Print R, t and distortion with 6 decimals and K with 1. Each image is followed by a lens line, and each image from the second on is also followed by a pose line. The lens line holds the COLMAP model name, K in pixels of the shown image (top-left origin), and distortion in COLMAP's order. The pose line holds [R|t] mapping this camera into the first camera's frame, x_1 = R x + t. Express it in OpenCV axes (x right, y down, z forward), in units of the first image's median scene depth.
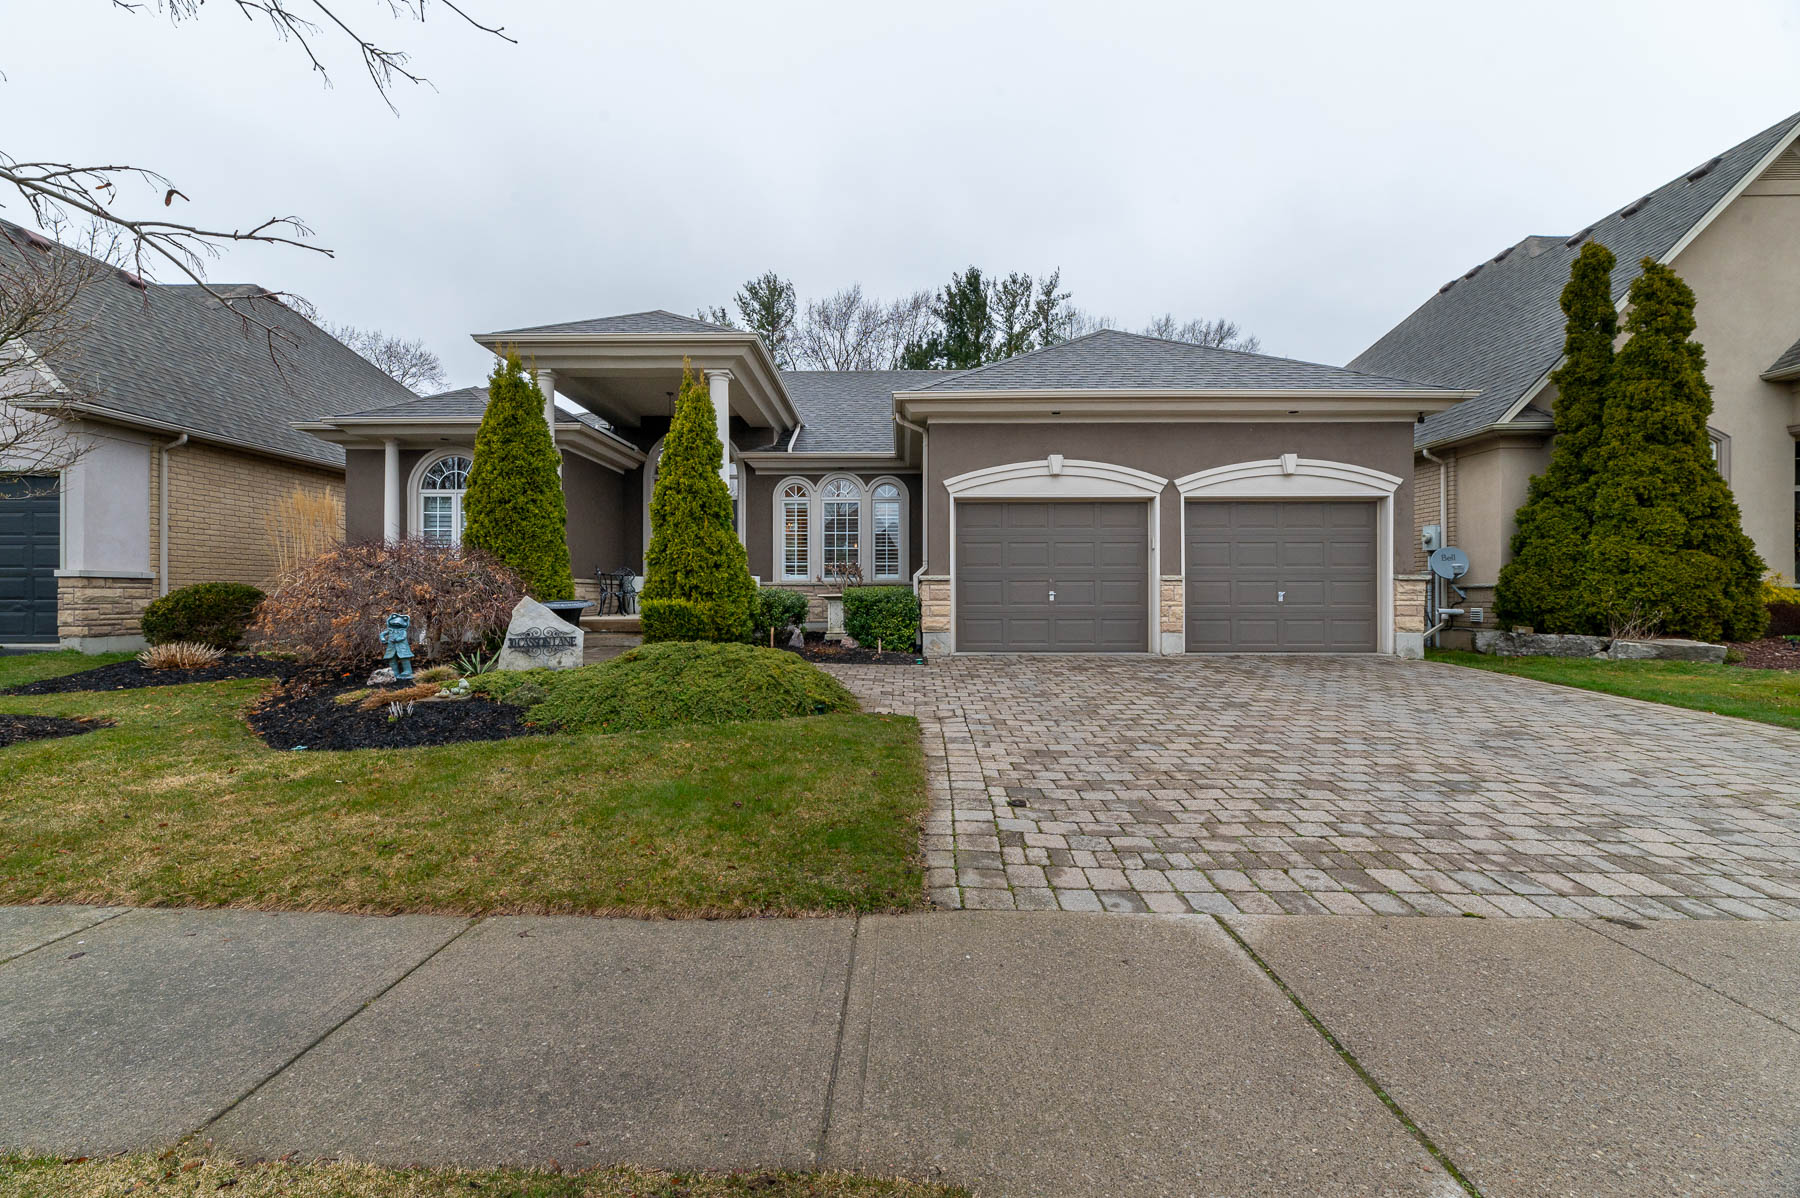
lens RADIAL K [[722.5, 0, 900.0], [0, 722.5, 599.0], [0, 0, 1]] dist [0.002293, 0.000228]
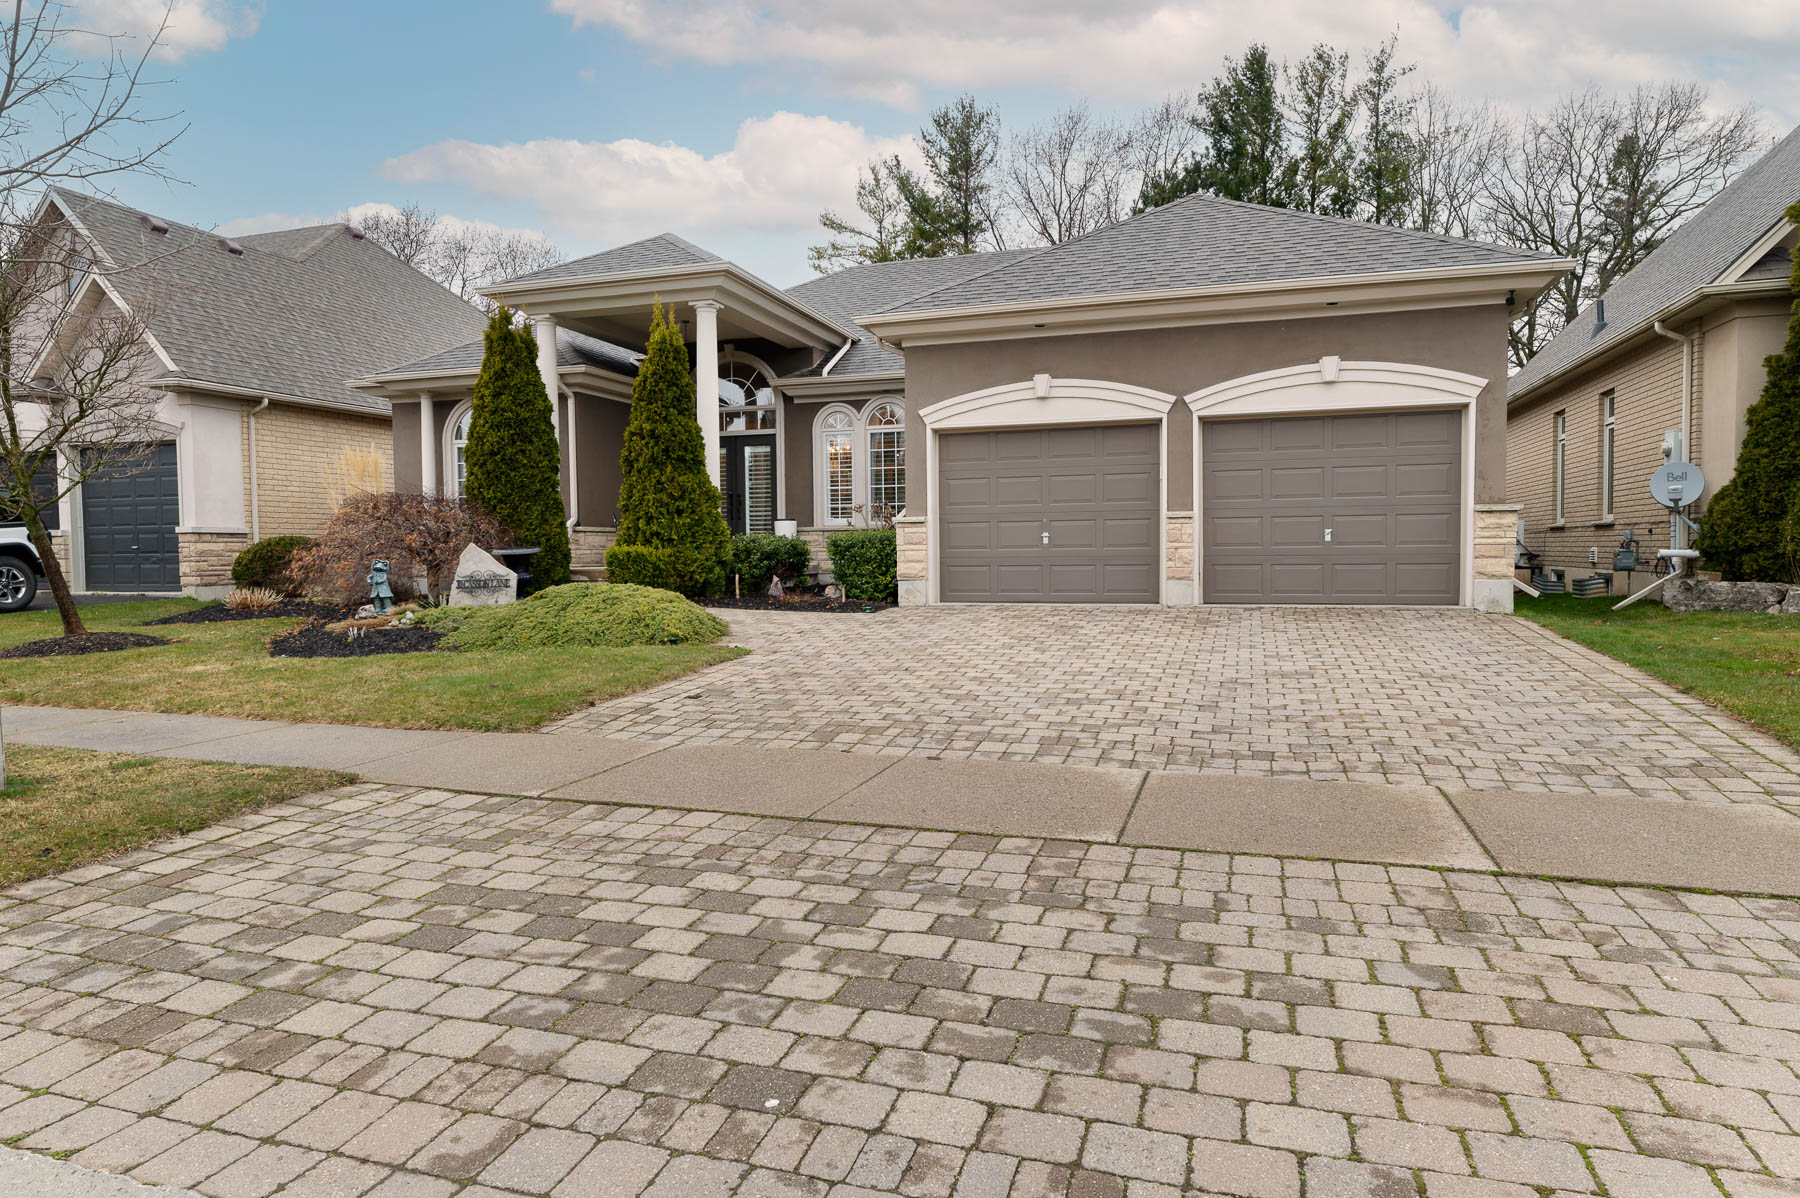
lens RADIAL K [[1072.5, 0, 900.0], [0, 1072.5, 599.0], [0, 0, 1]] dist [0.004177, 0.000802]
pose [[0.954332, 0.003528, -0.298727, 0.432527], [0.009399, 0.999081, 0.041826, 0.013441], [0.298600, -0.042724, 0.953421, -0.279848]]
